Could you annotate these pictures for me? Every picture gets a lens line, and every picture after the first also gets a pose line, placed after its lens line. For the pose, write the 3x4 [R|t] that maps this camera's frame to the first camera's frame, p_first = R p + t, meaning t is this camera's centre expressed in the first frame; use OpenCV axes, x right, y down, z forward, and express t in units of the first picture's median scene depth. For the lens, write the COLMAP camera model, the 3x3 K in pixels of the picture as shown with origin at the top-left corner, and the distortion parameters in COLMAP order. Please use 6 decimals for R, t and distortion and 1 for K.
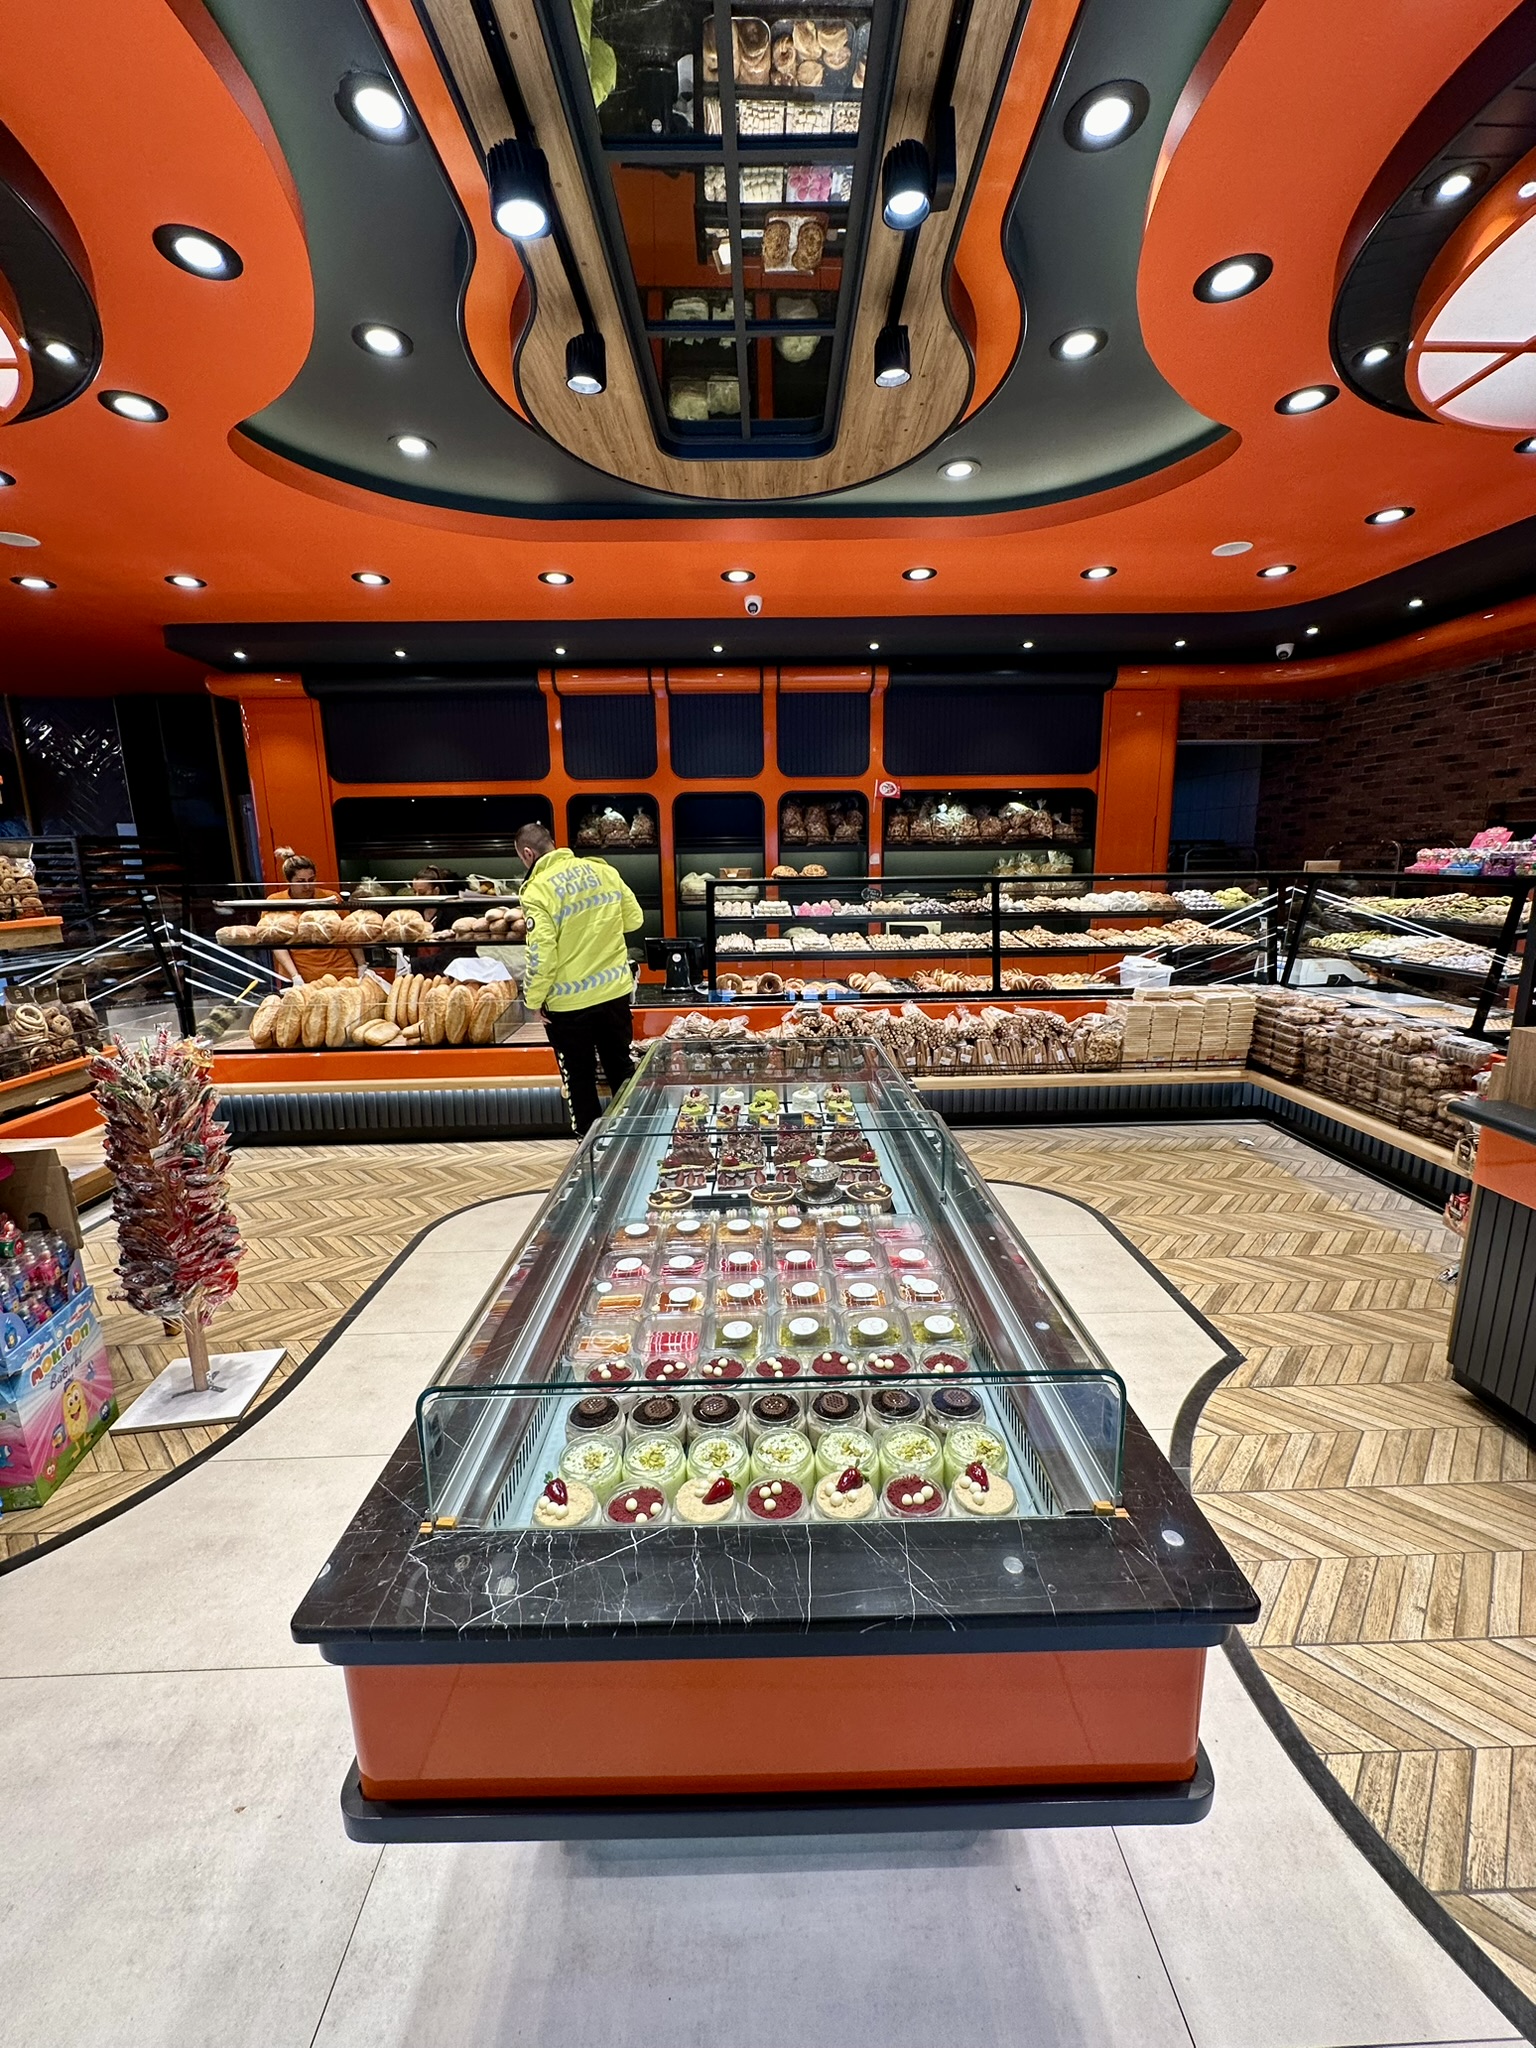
lens RADIAL K [[817.0, 0, 770.8], [0, 817.0, 1025.2], [0, 0, 1]] dist [-0.002332, 0.000220]
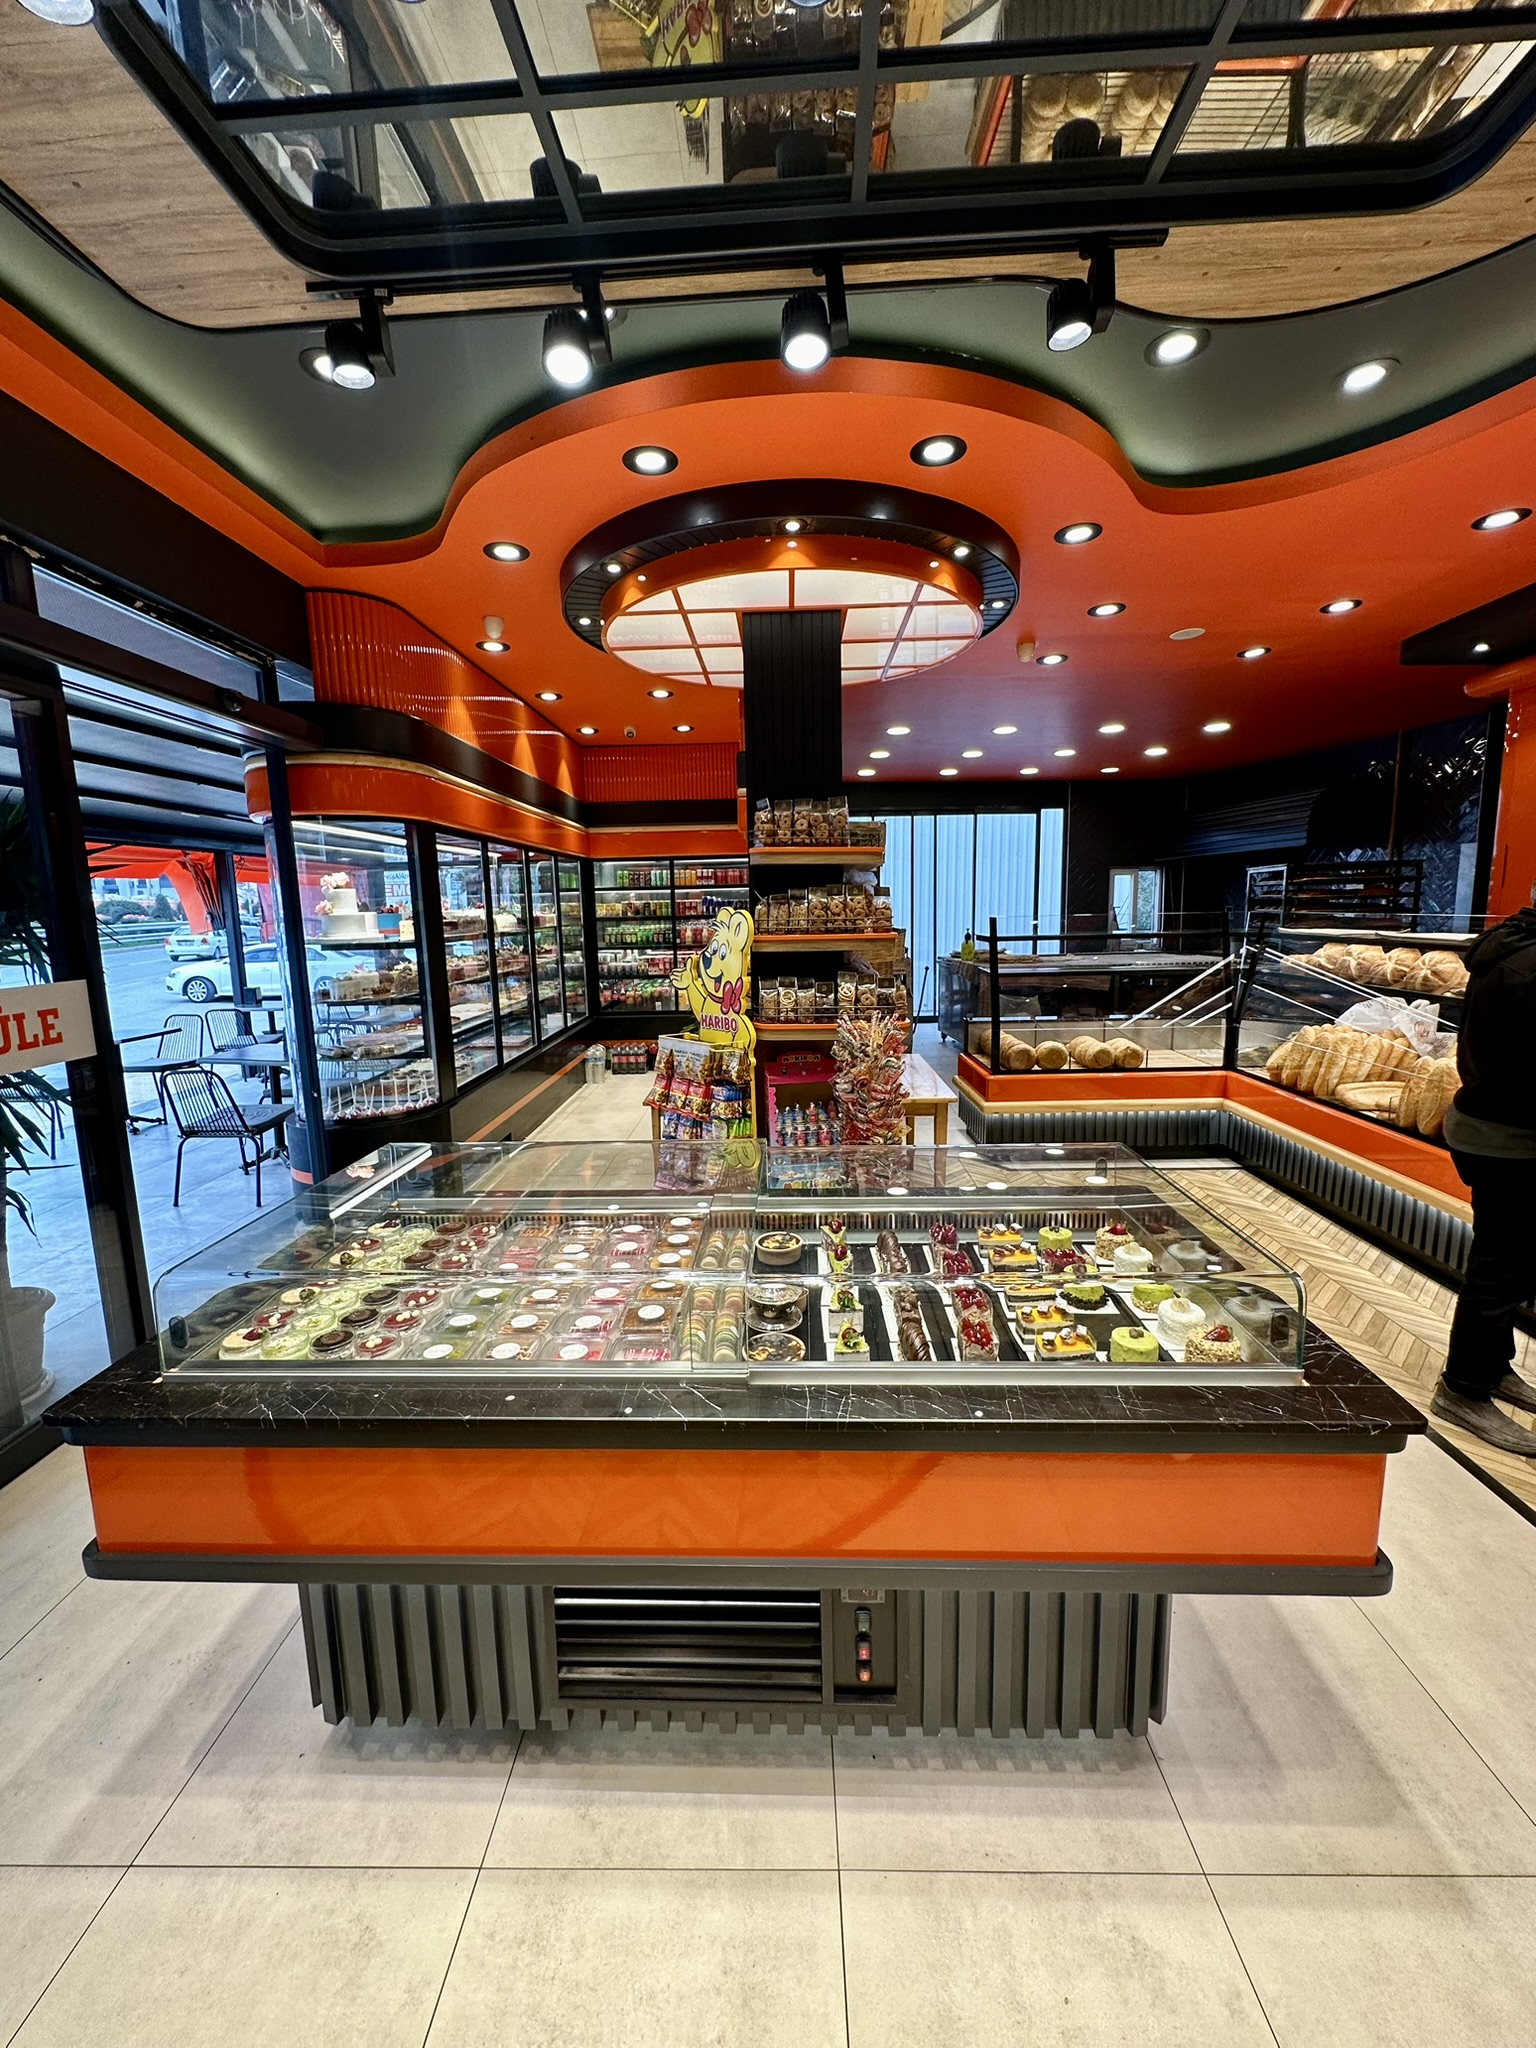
lens RADIAL K [[817.0, 0, 770.8], [0, 817.0, 1025.2], [0, 0, 1]] dist [-0.002332, 0.000220]
pose [[-0.045538, 0.164134, -0.985386, 0.272028], [-0.179196, 0.969068, 0.169697, -0.071281], [0.982759, 0.184305, -0.014718, 0.316982]]
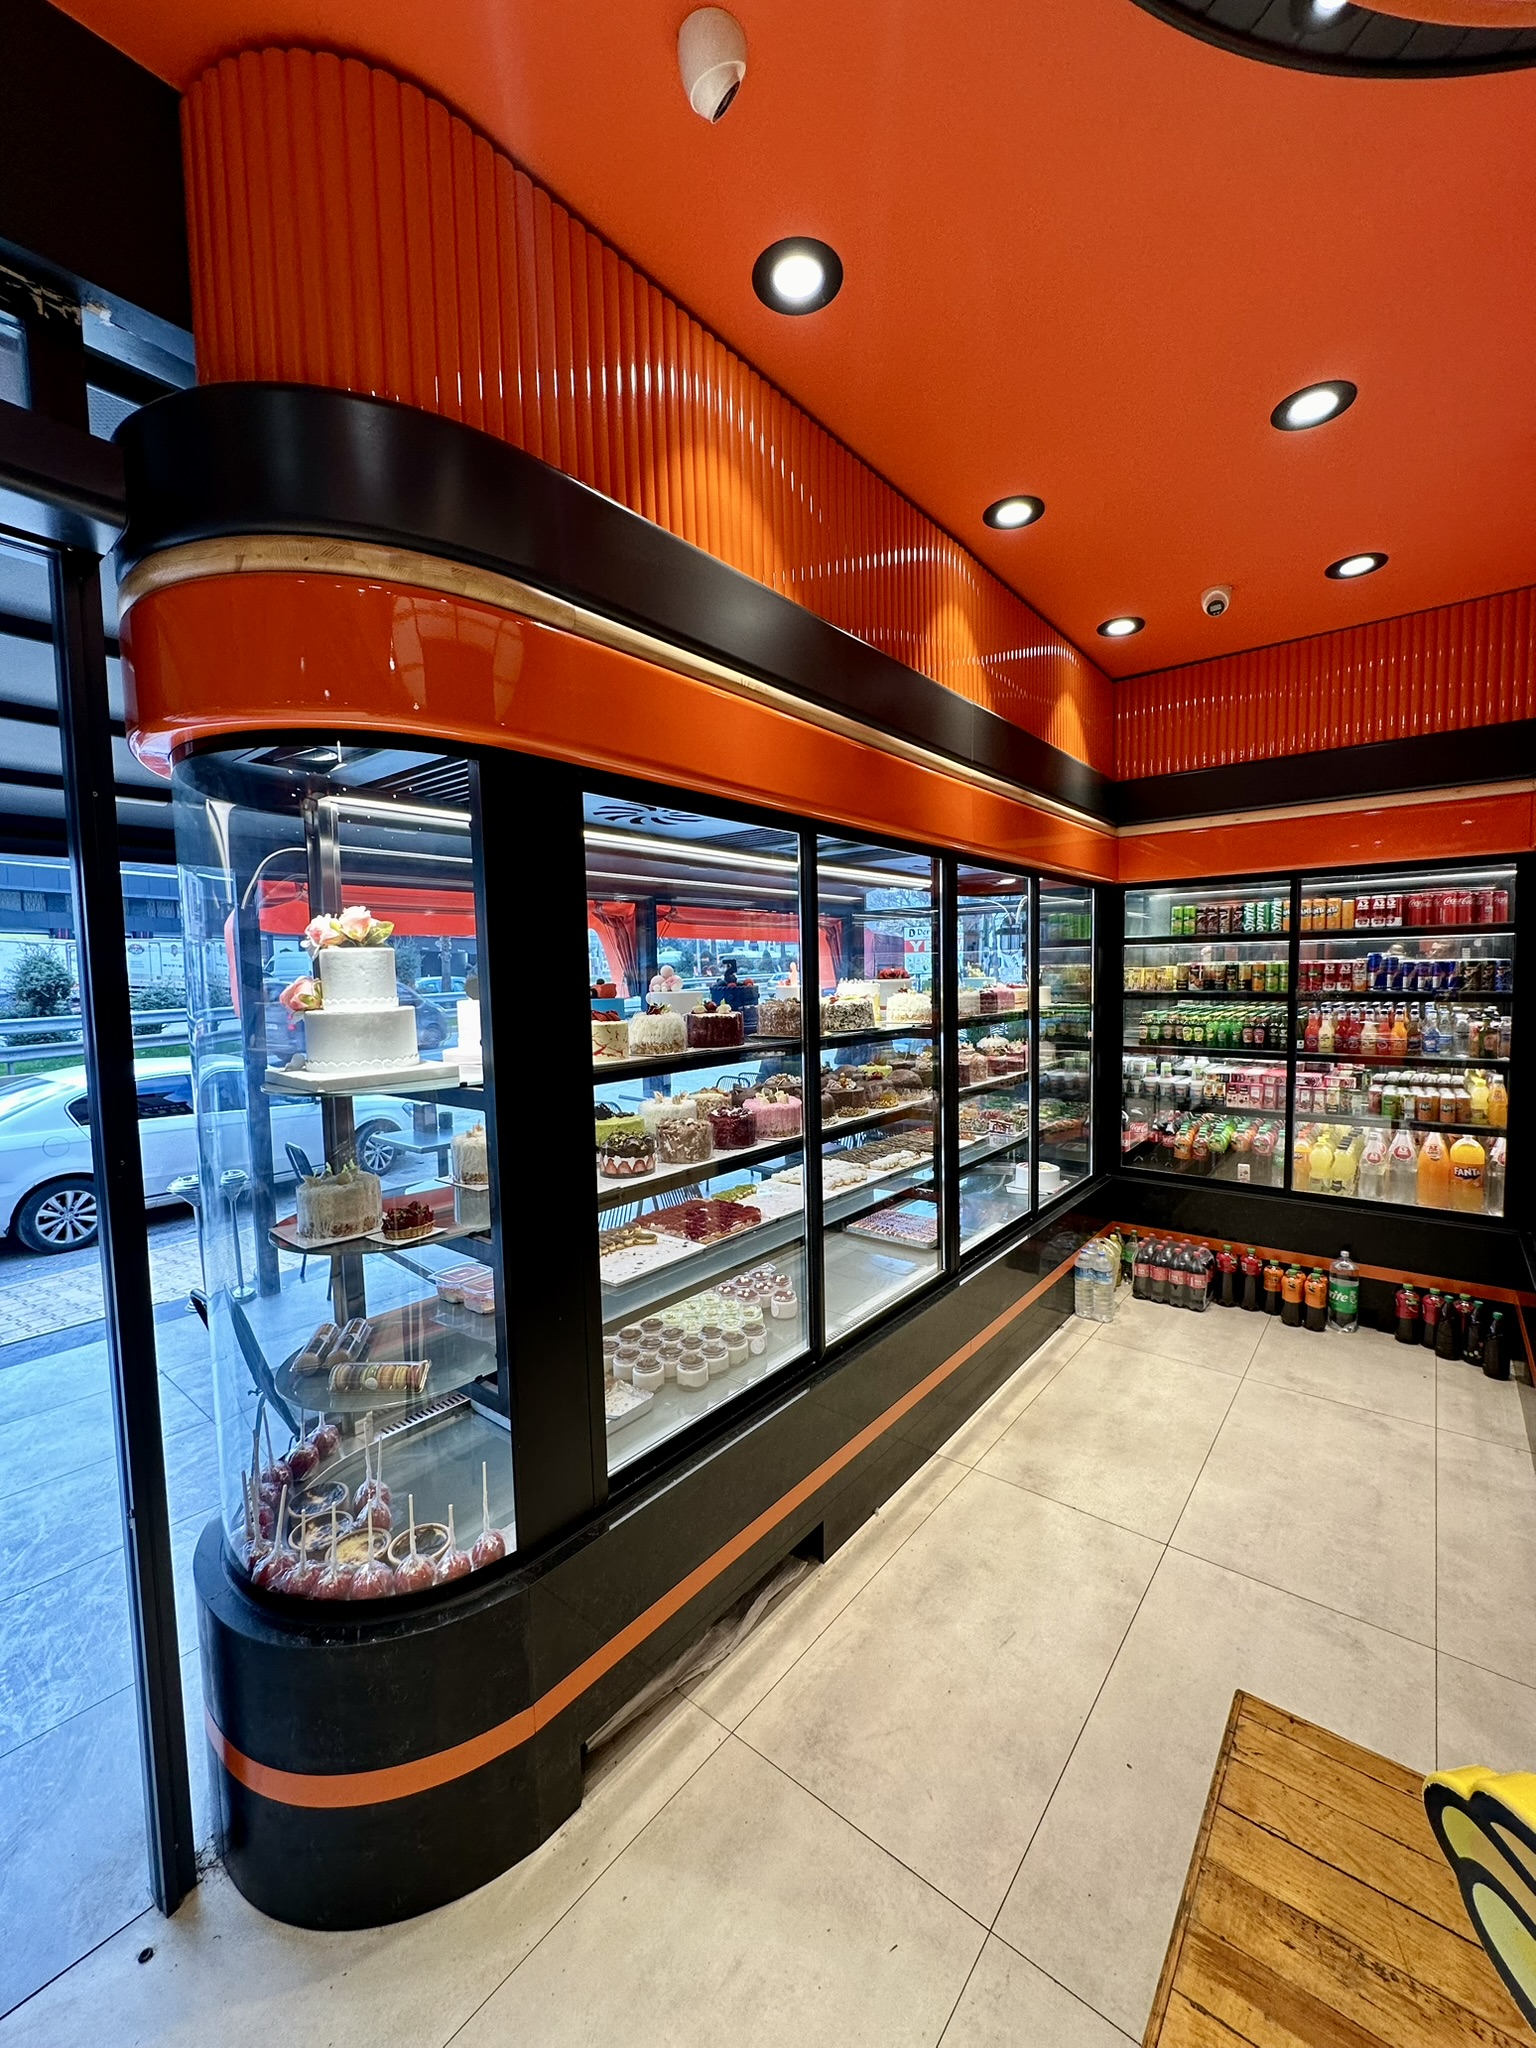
lens RADIAL K [[817.0, 0, 770.8], [0, 817.0, 1025.2], [0, 0, 1]] dist [-0.002332, 0.000220]
pose [[-0.649682, 0.081550, -0.755820, -0.307895], [-0.123296, 0.969762, 0.210616, -0.049680], [0.750141, 0.230023, -0.619982, 0.204646]]
